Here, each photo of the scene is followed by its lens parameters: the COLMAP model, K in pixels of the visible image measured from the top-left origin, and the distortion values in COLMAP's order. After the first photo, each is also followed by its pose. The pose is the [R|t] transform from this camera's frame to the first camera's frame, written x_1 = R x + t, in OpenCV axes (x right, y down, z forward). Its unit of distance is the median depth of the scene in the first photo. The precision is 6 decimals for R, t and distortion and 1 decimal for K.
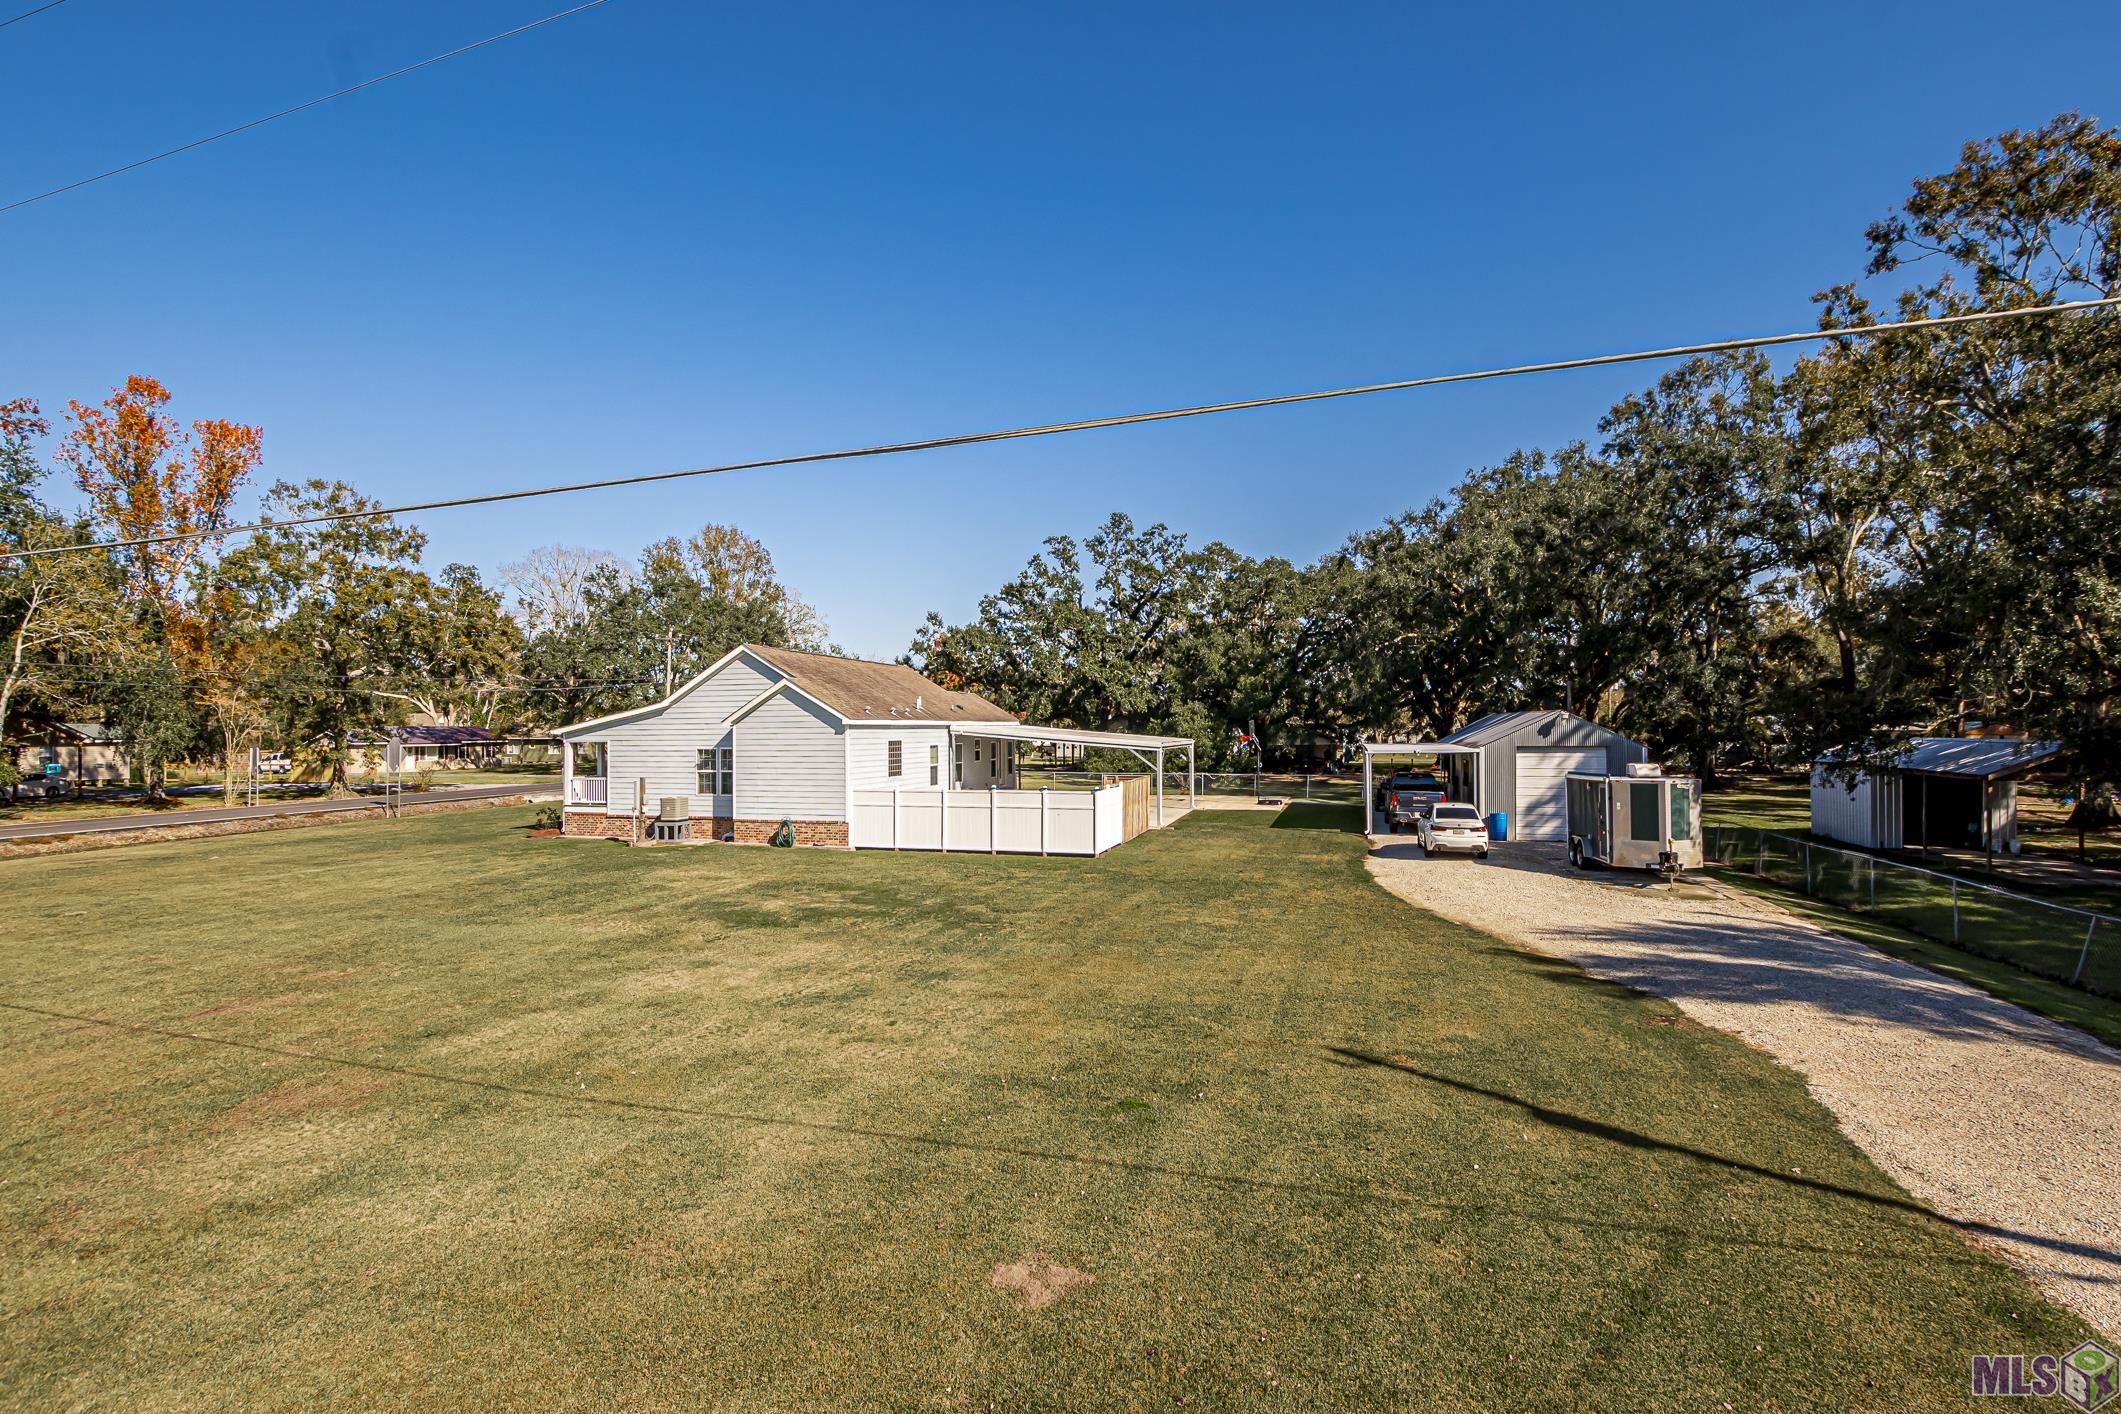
lens RADIAL K [[909.1, 0, 1017.4], [0, 909.1, 732.5], [0, 0, 1]] dist [-0.025041, 0.001370]
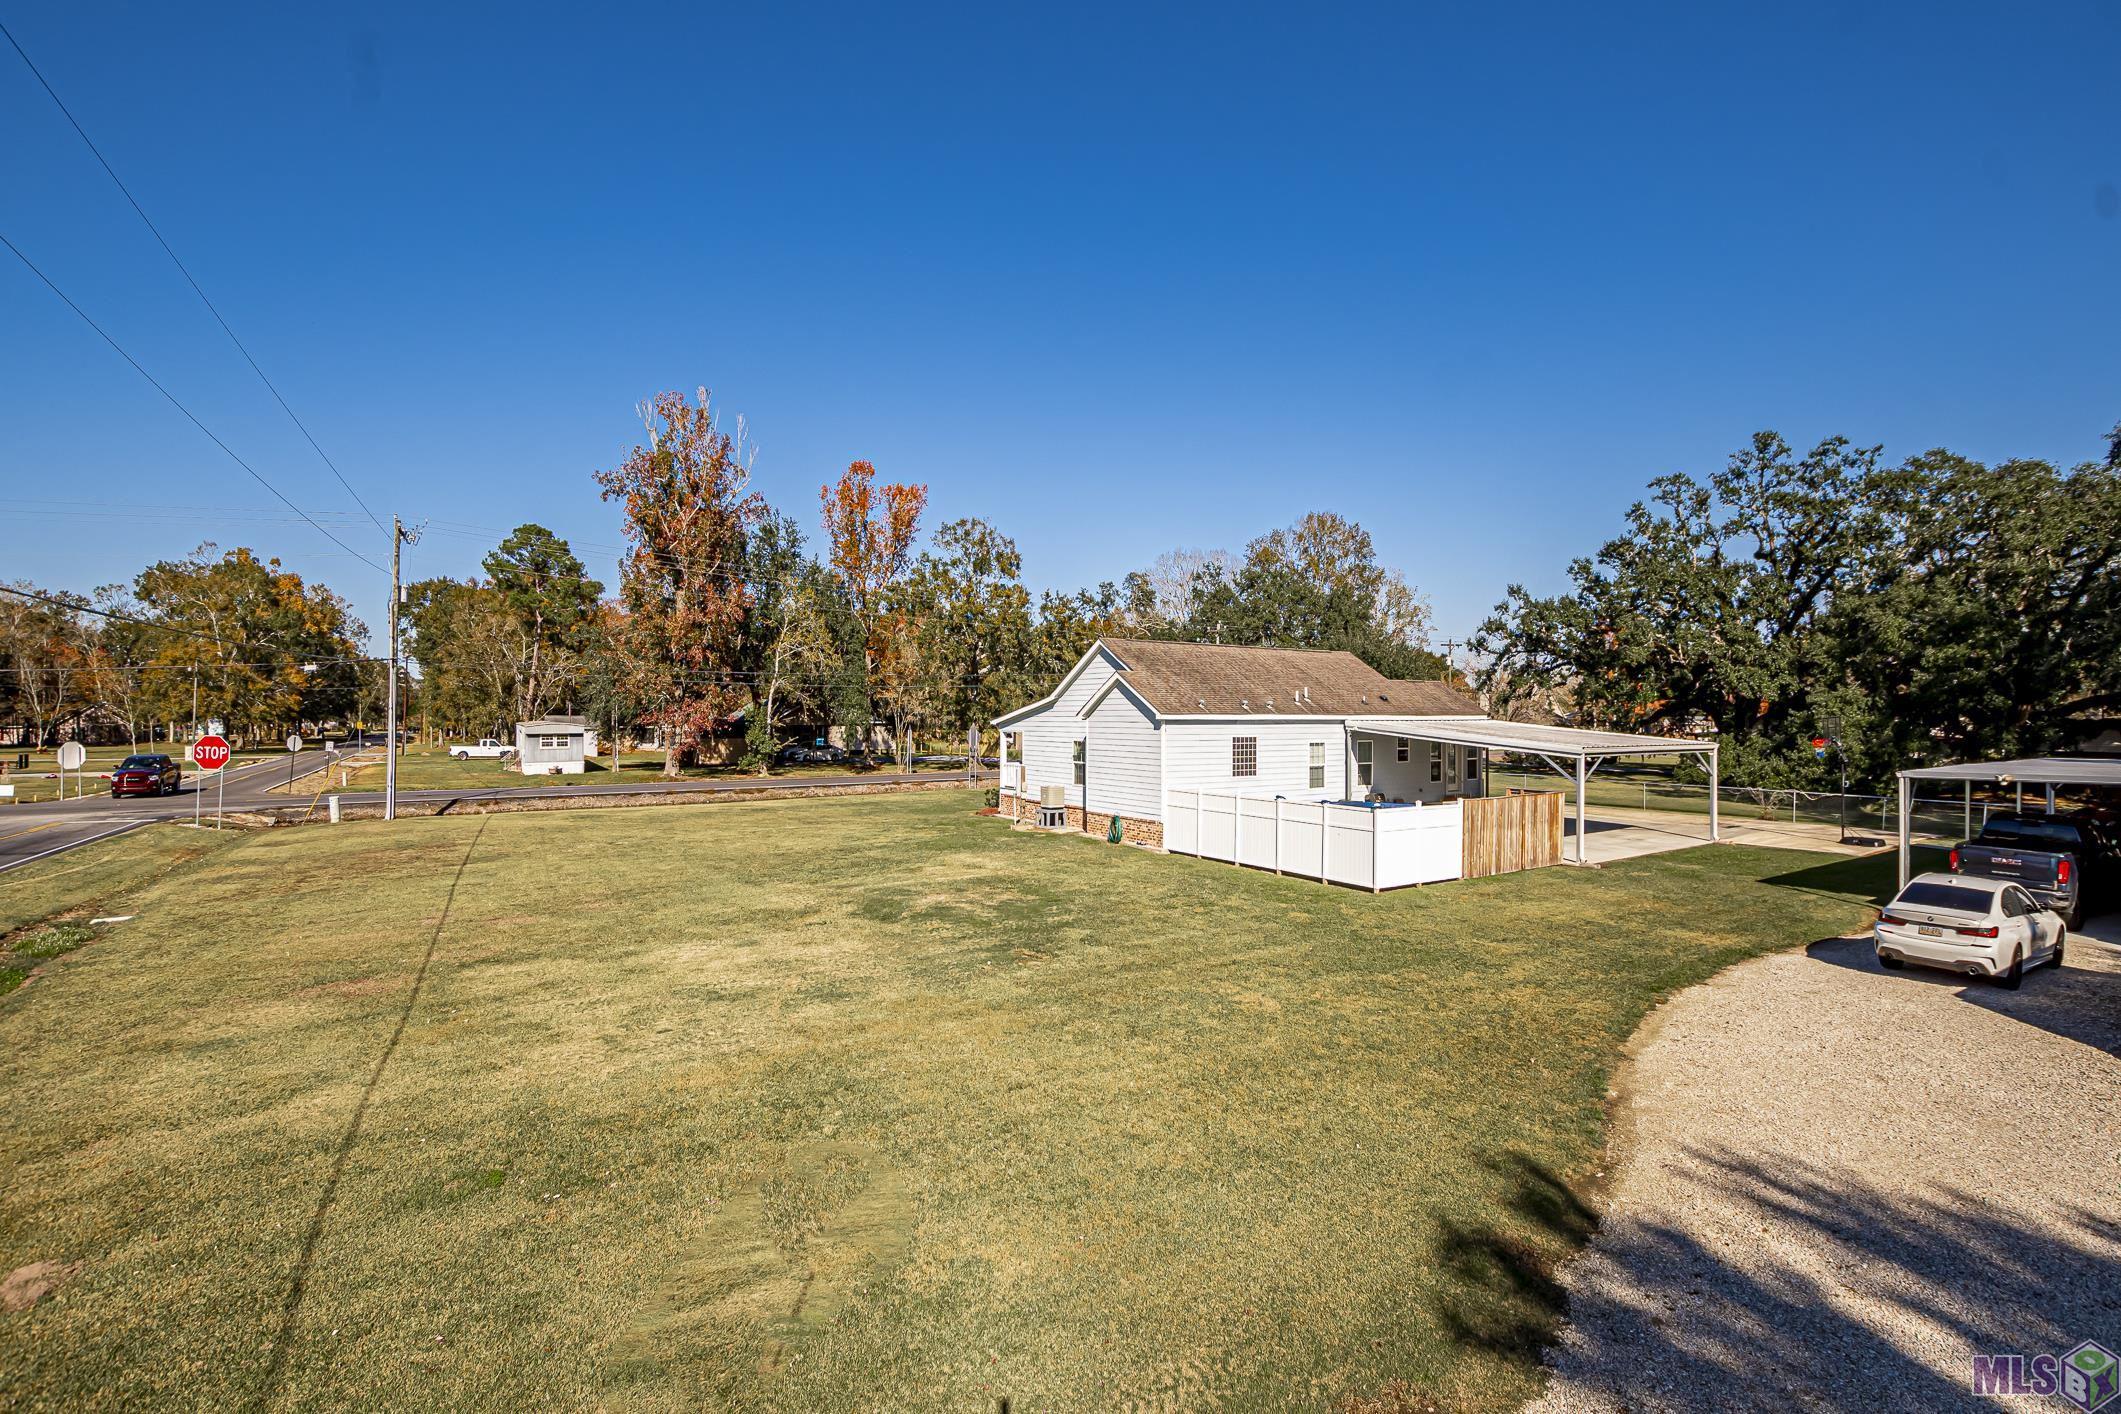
lens RADIAL K [[909.1, 0, 1071.3], [0, 909.1, 715.9], [0, 0, 1]] dist [-0.025041, 0.001370]
pose [[0.778404, 0.008935, -0.627699, 0.322335], [-0.010958, 0.999940, 0.000644, -0.011664], [0.627667, 0.006377, 0.778455, 0.199255]]
